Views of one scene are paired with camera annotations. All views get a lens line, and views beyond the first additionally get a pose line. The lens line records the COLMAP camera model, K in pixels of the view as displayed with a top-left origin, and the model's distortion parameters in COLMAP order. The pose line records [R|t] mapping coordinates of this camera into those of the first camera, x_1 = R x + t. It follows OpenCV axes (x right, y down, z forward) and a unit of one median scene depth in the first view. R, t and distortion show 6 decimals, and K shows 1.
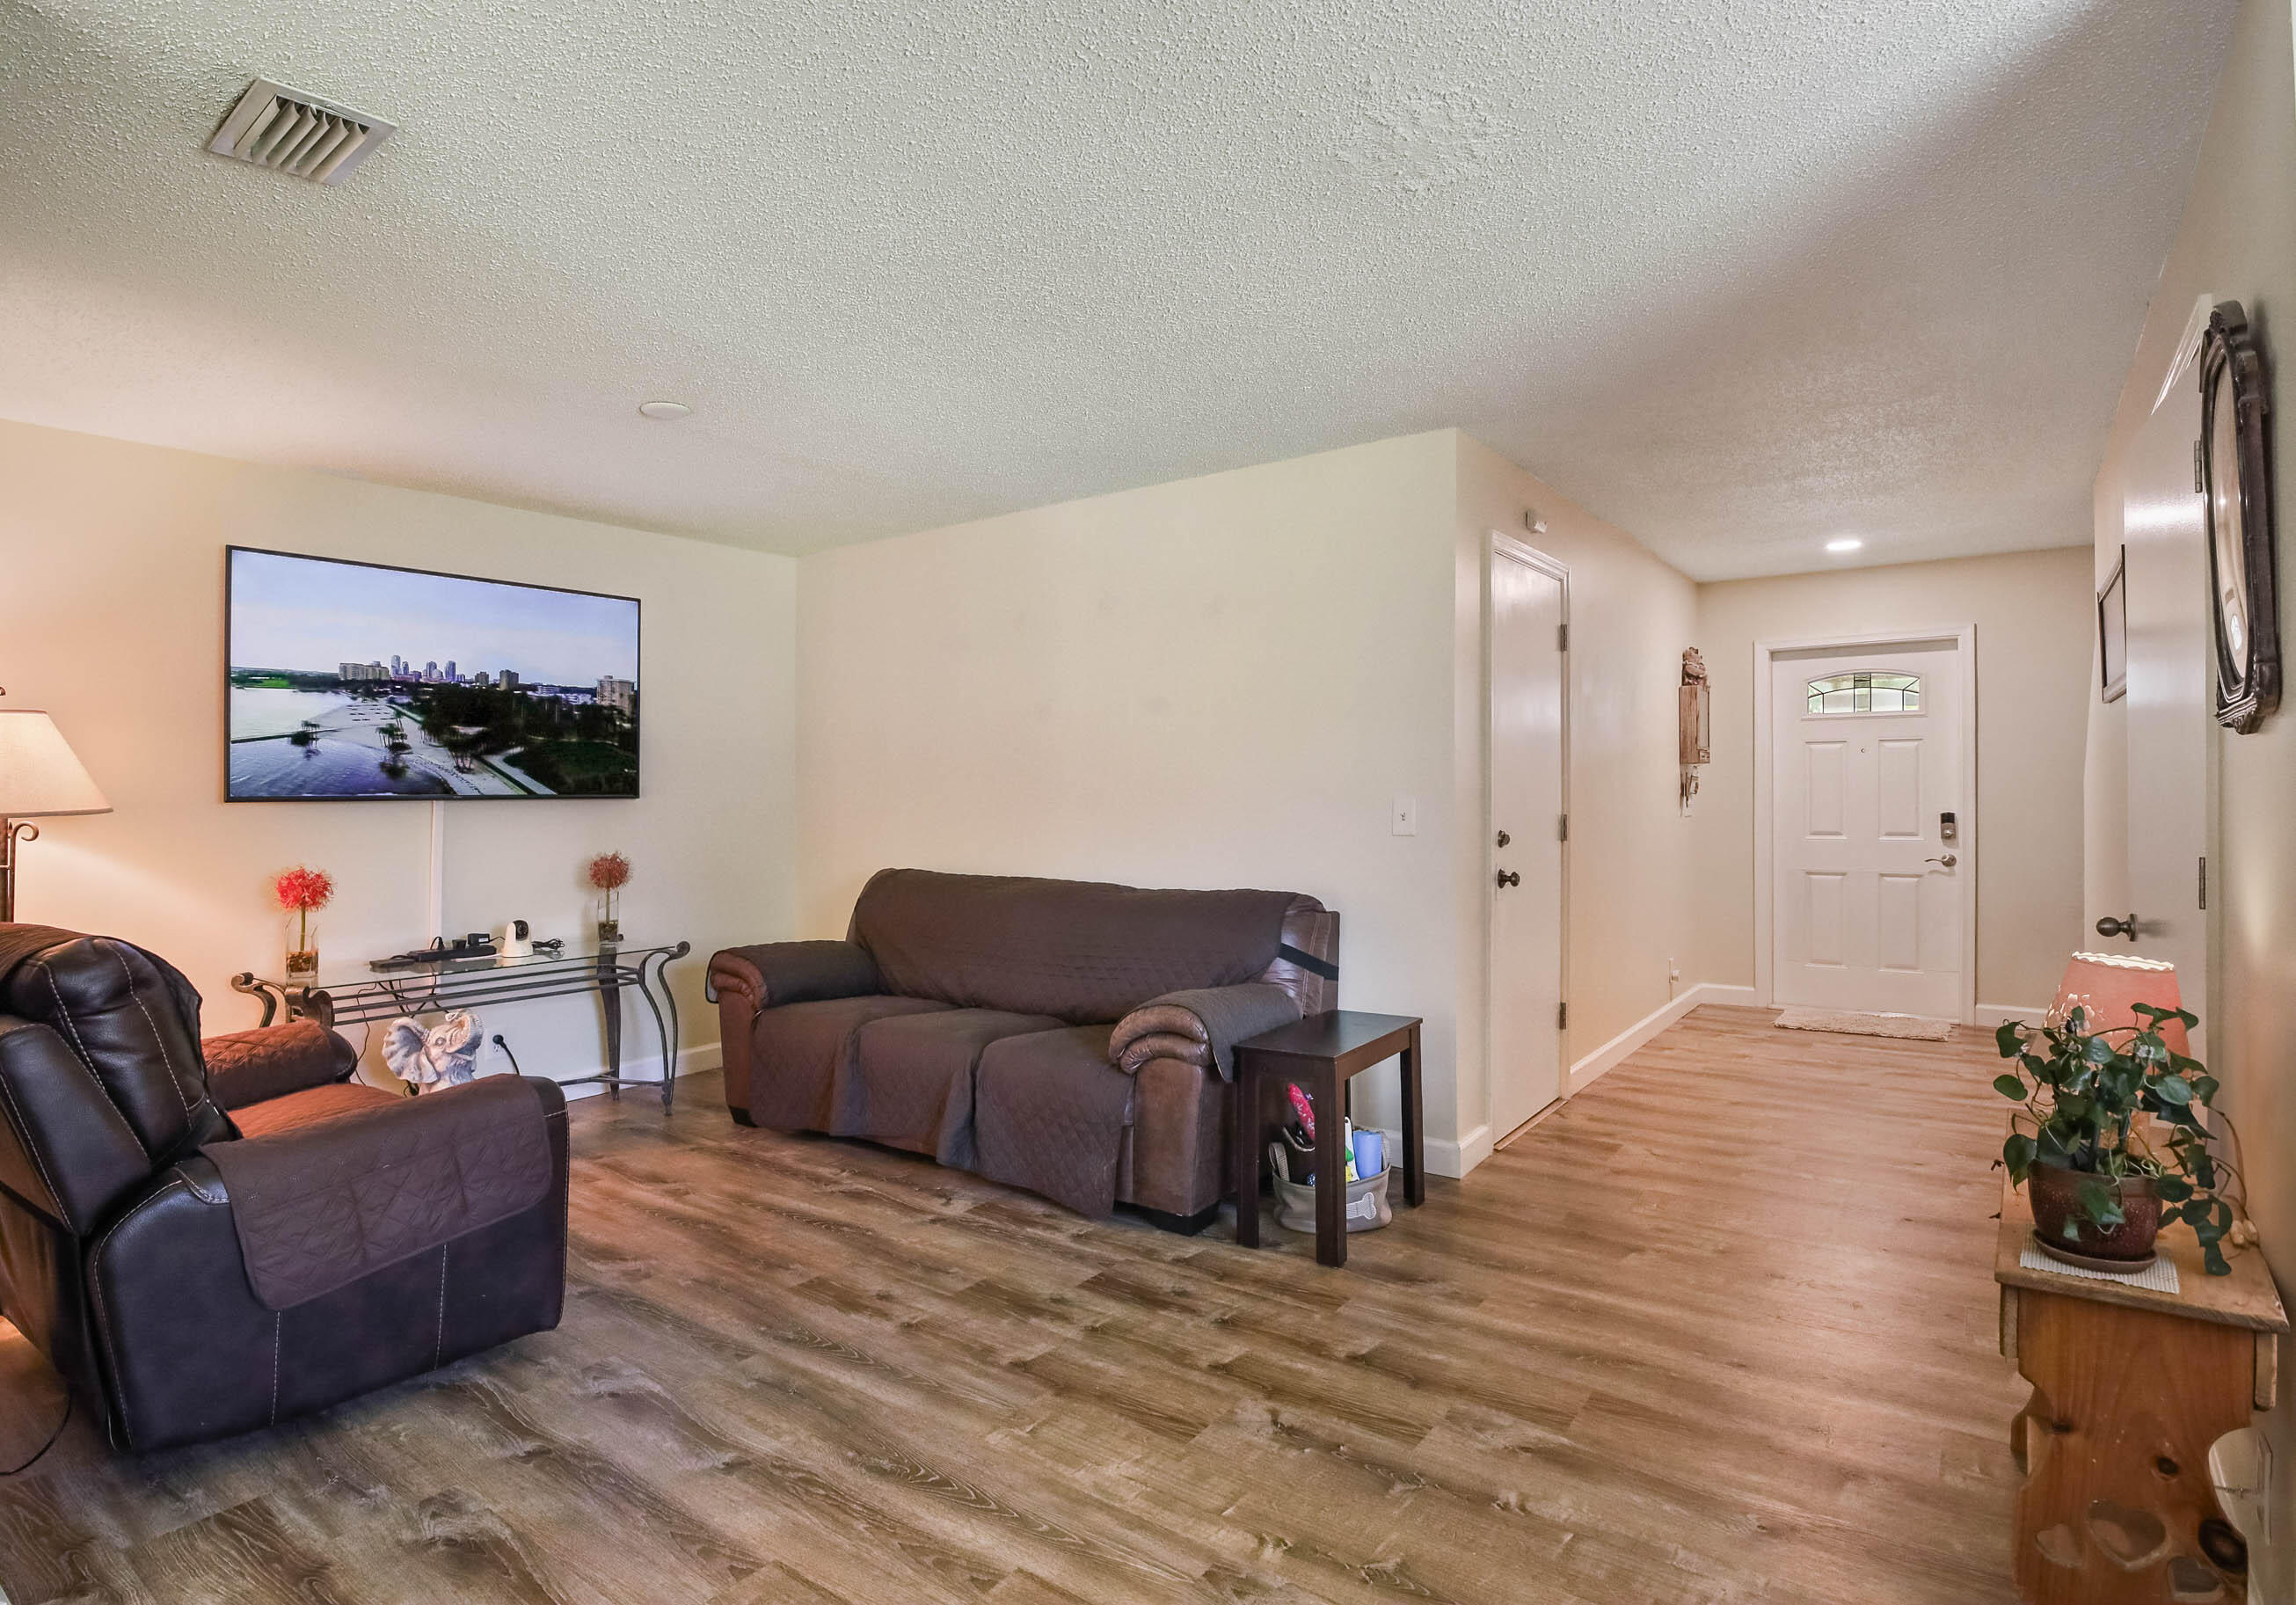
lens RADIAL K [[1175.4, 0, 1125.3], [0, 1175.4, 796.9], [0, 0, 1]] dist [-0.028238, -0.001048]
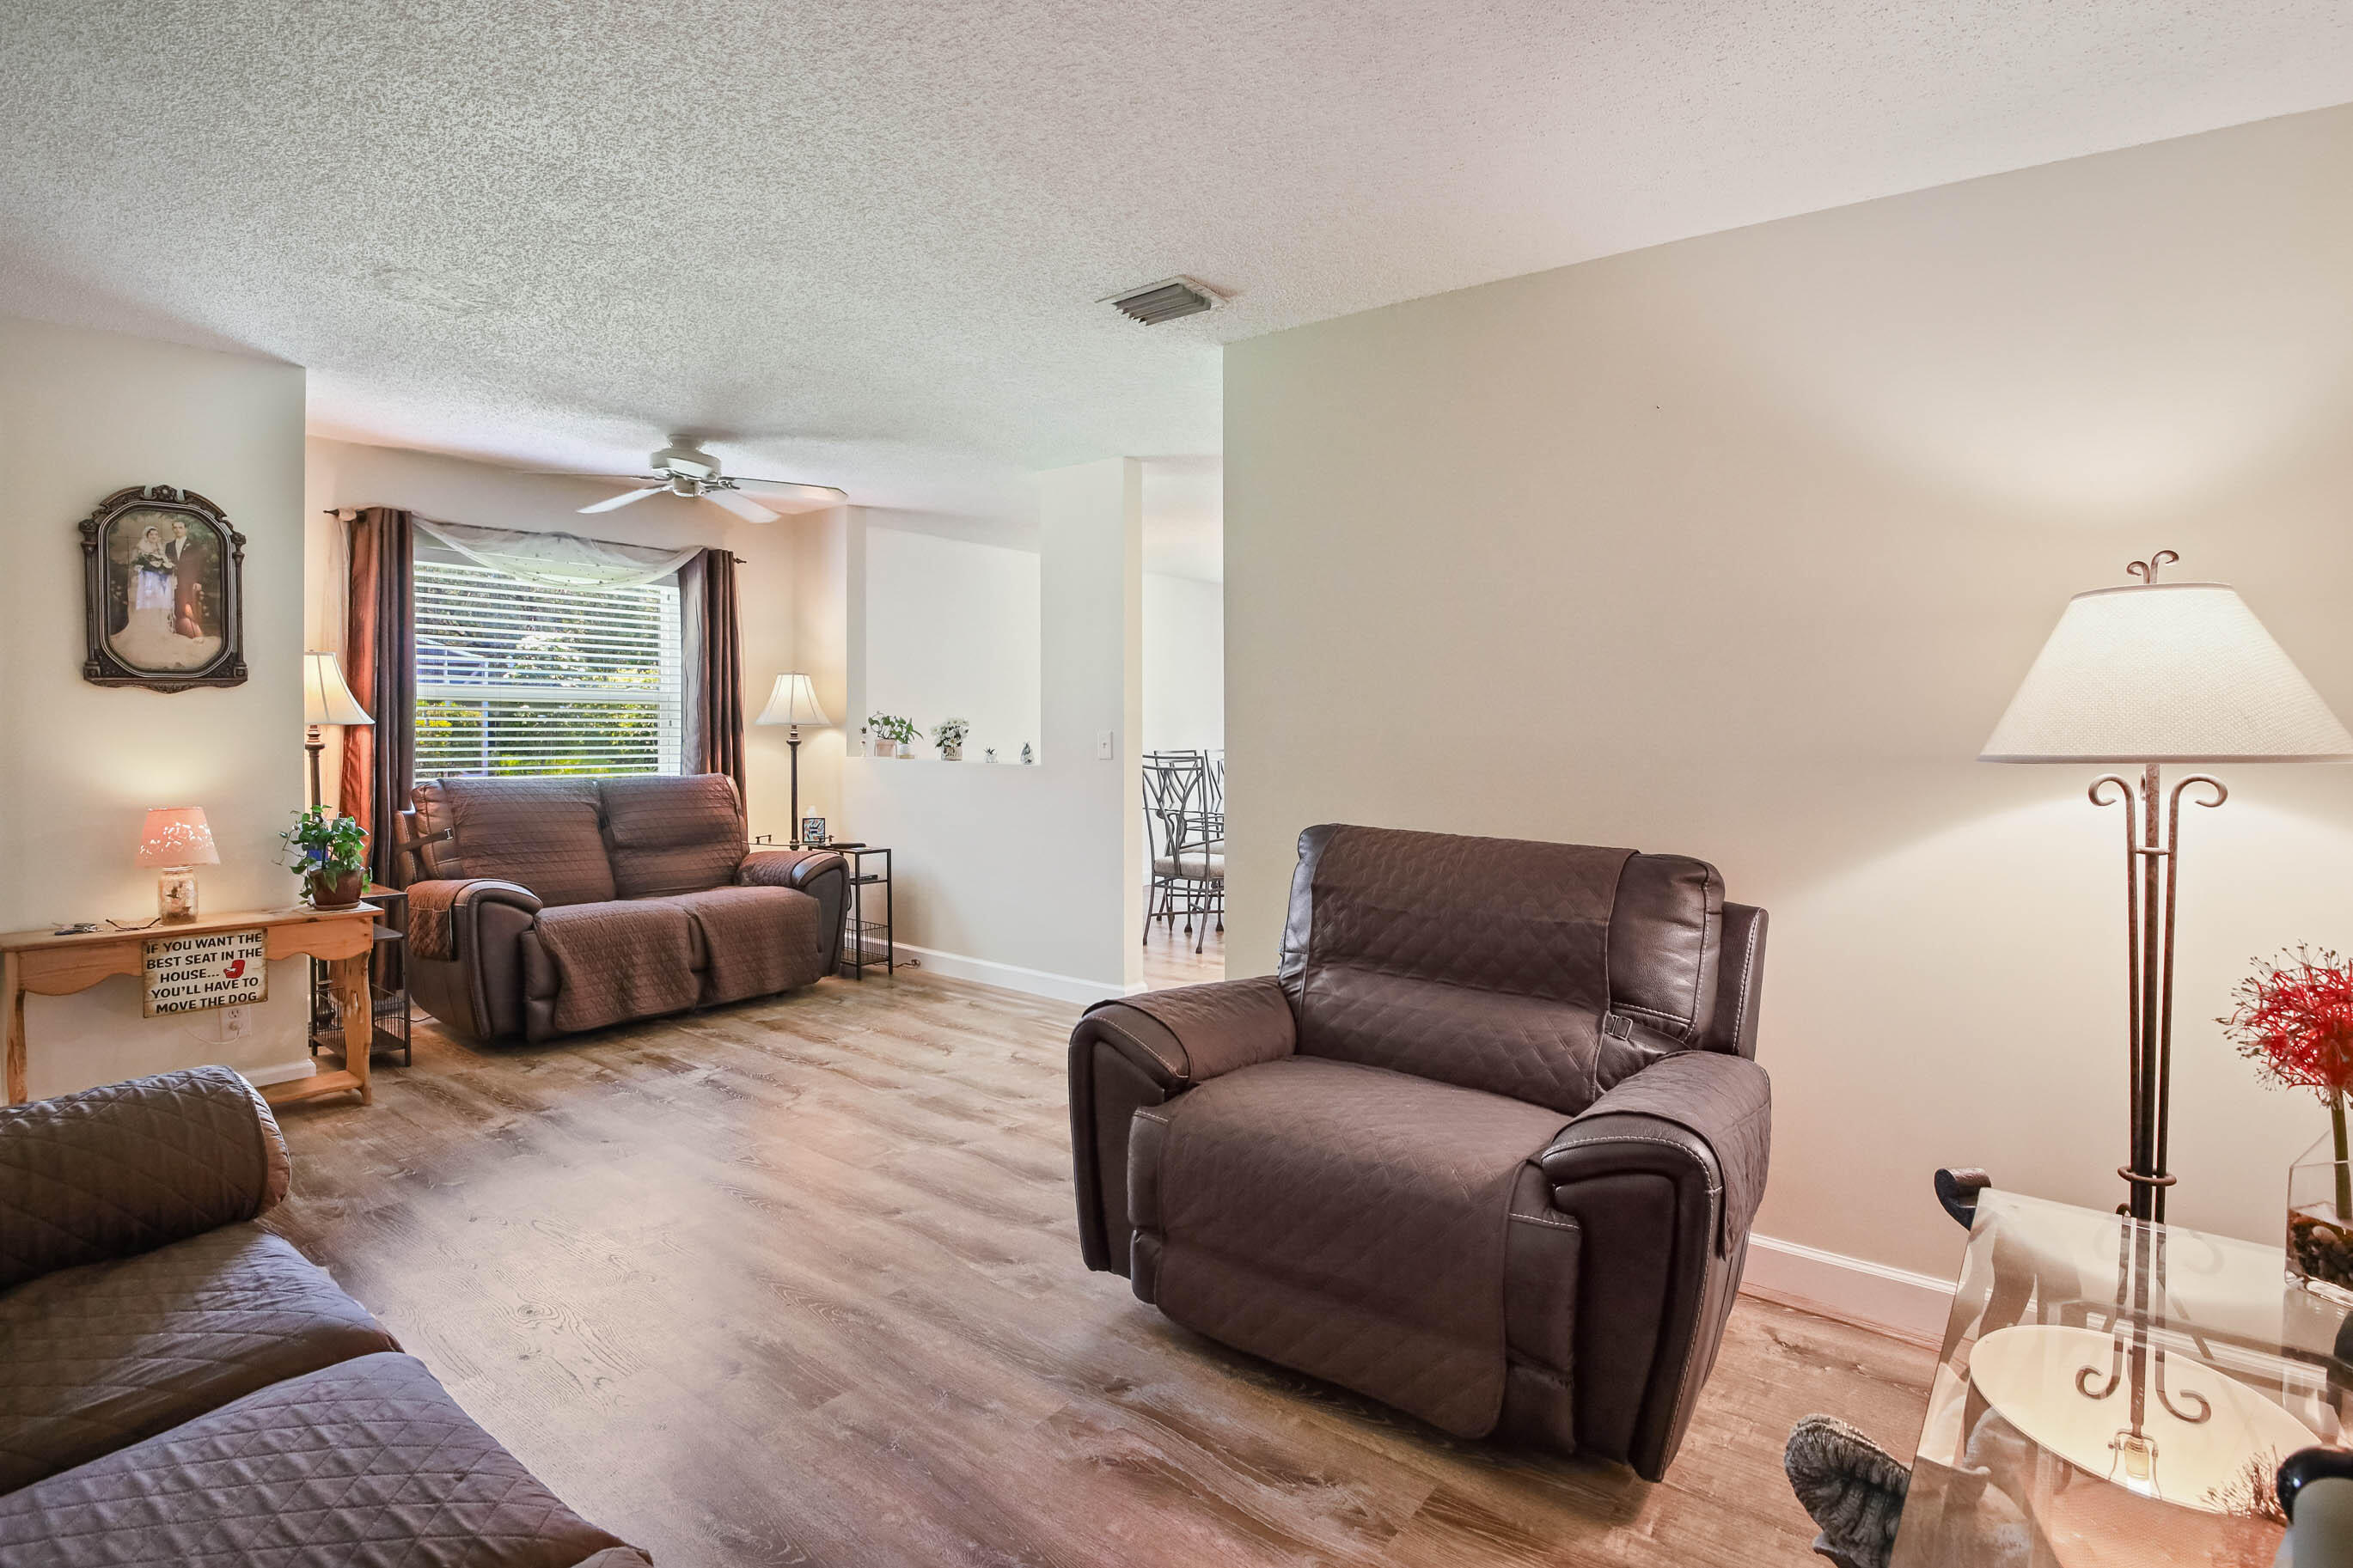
lens RADIAL K [[1156.3, 0, 1162.5], [0, 1156.3, 736.3], [0, 0, 1]] dist [-0.027912, -0.001156]
pose [[-0.999959, -0.000423, 0.008997, -0.576264], [-0.000269, 0.999854, 0.017080, -0.010988], [-0.009002, 0.017076, -0.999814, 2.026666]]
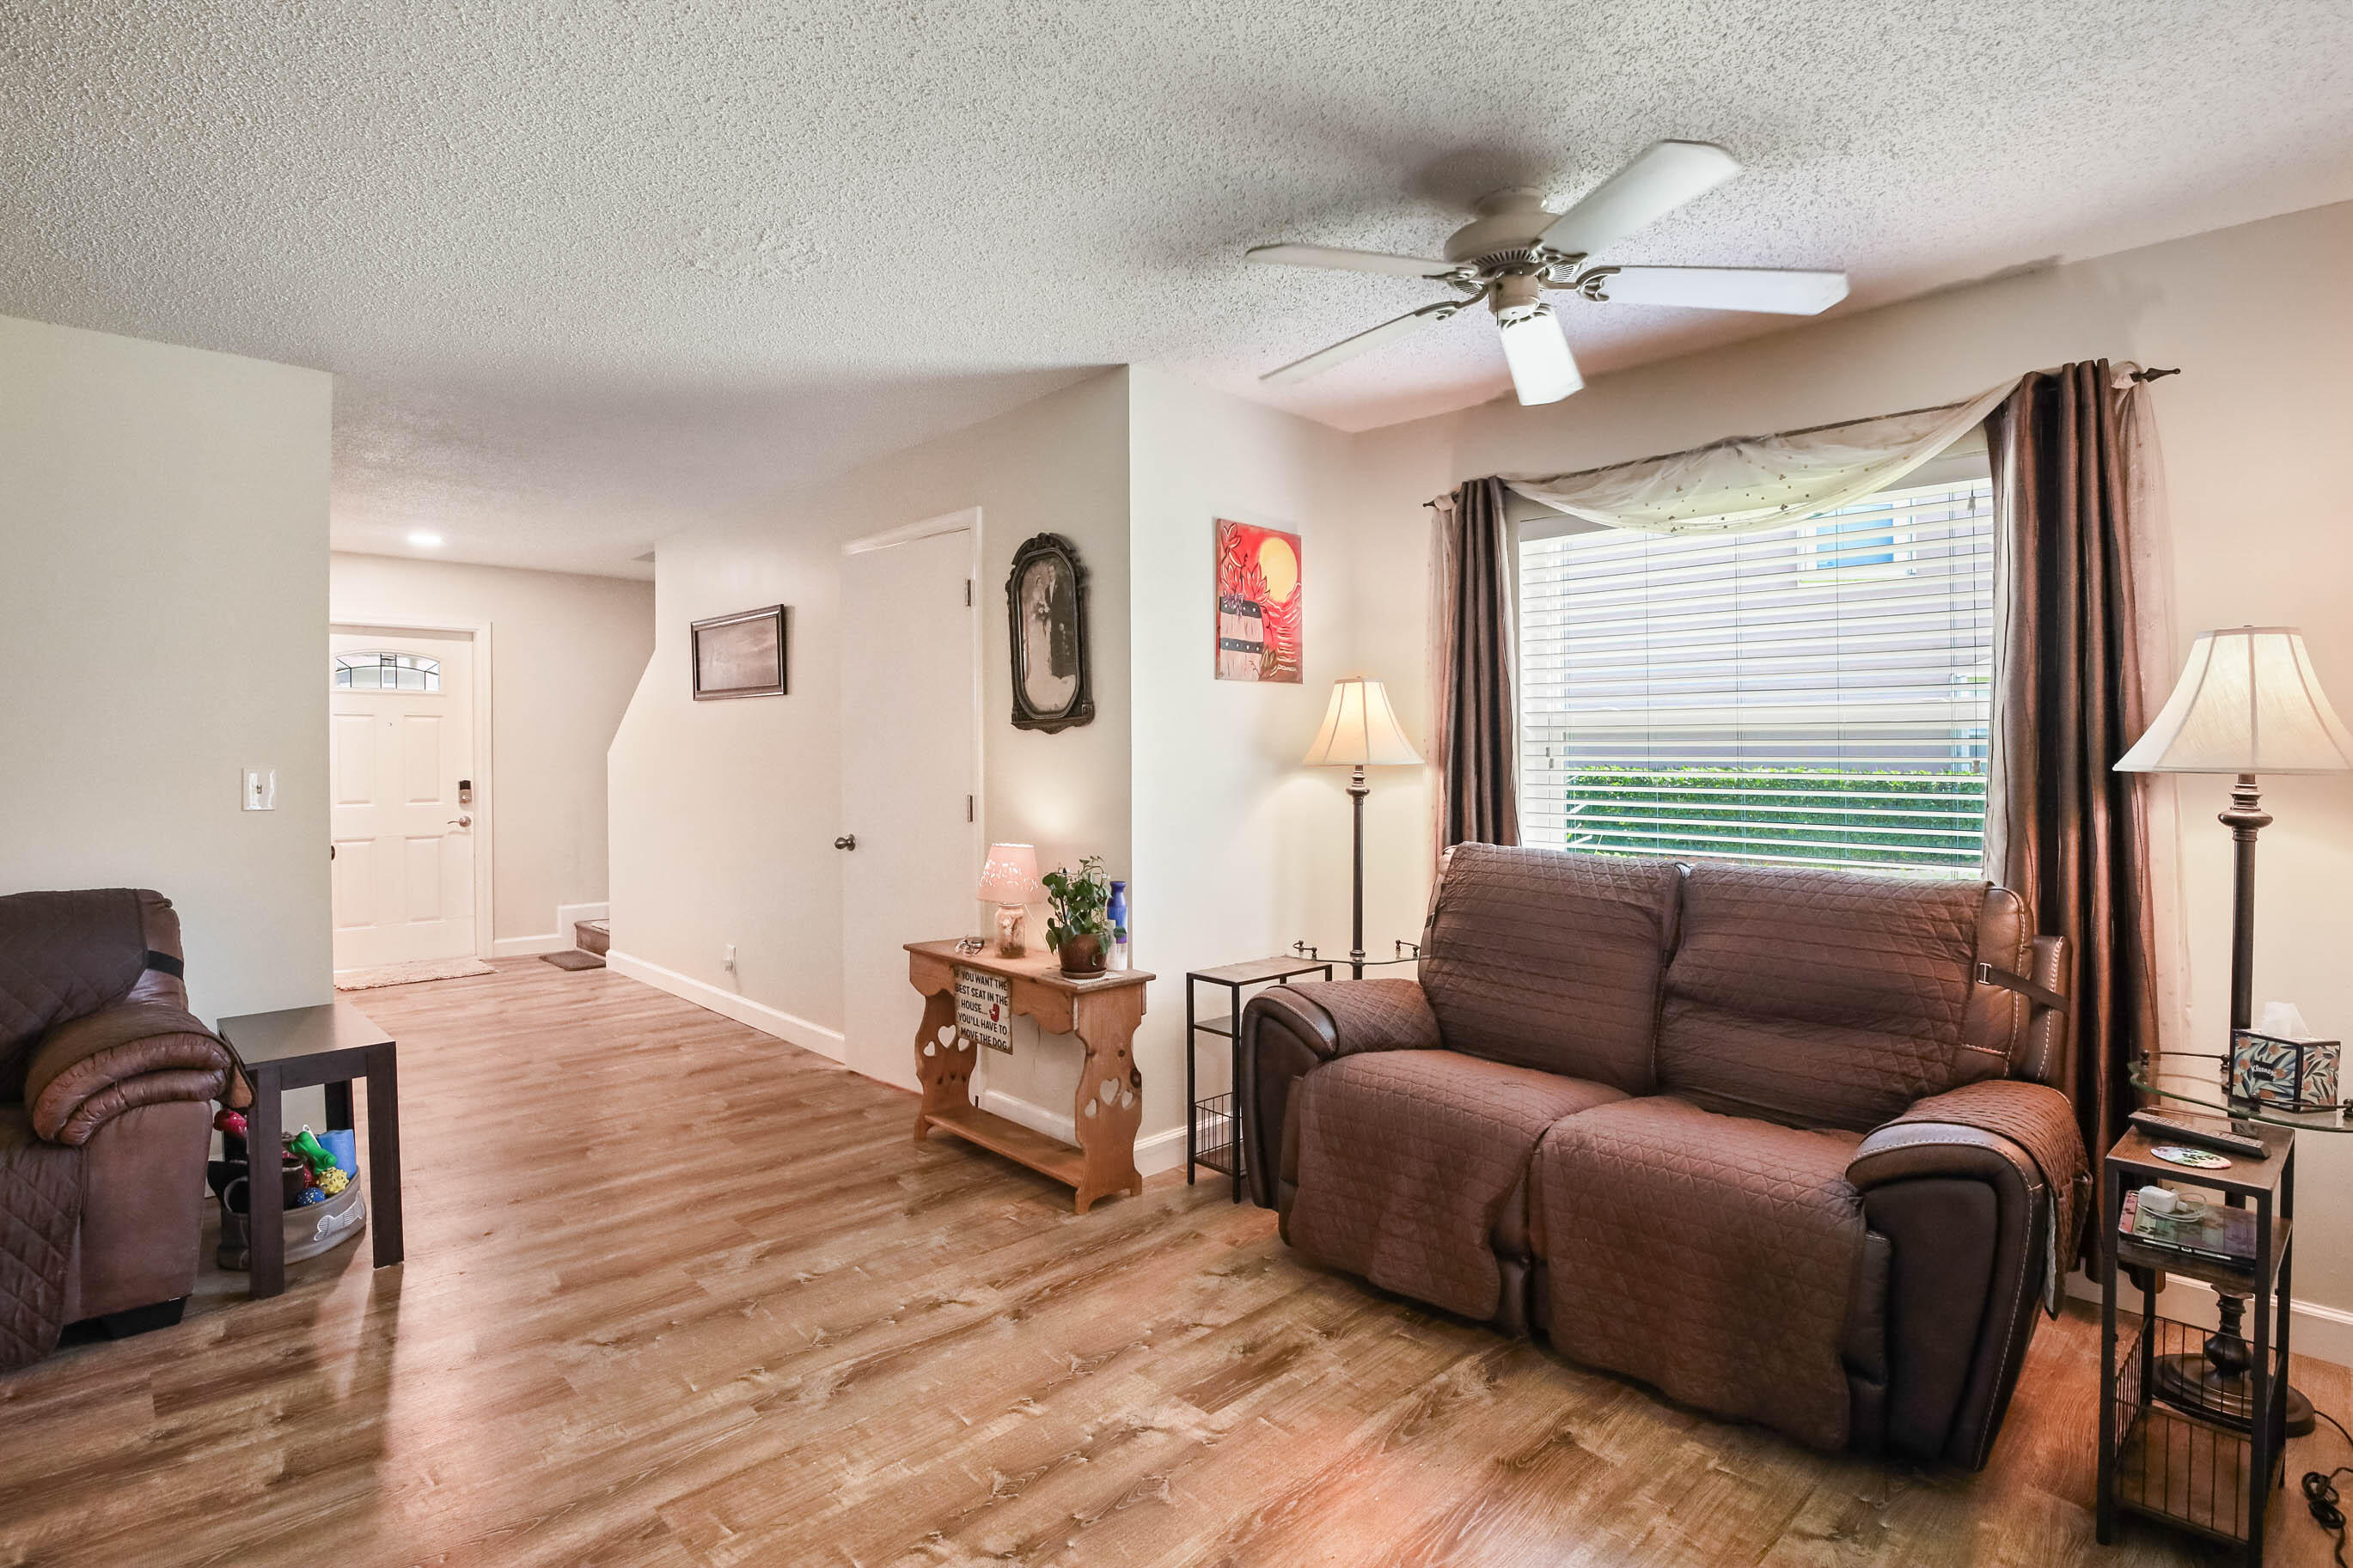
lens RADIAL K [[1153.6, 0, 1170.5], [0, 1153.6, 748.6], [0, 0, 1]] dist [-0.029555, -0.001216]
pose [[0.162903, 0.013801, 0.986546, -0.760168], [0.002503, 0.999893, -0.014401, 0.000171], [-0.986639, 0.004815, 0.162851, 0.278786]]
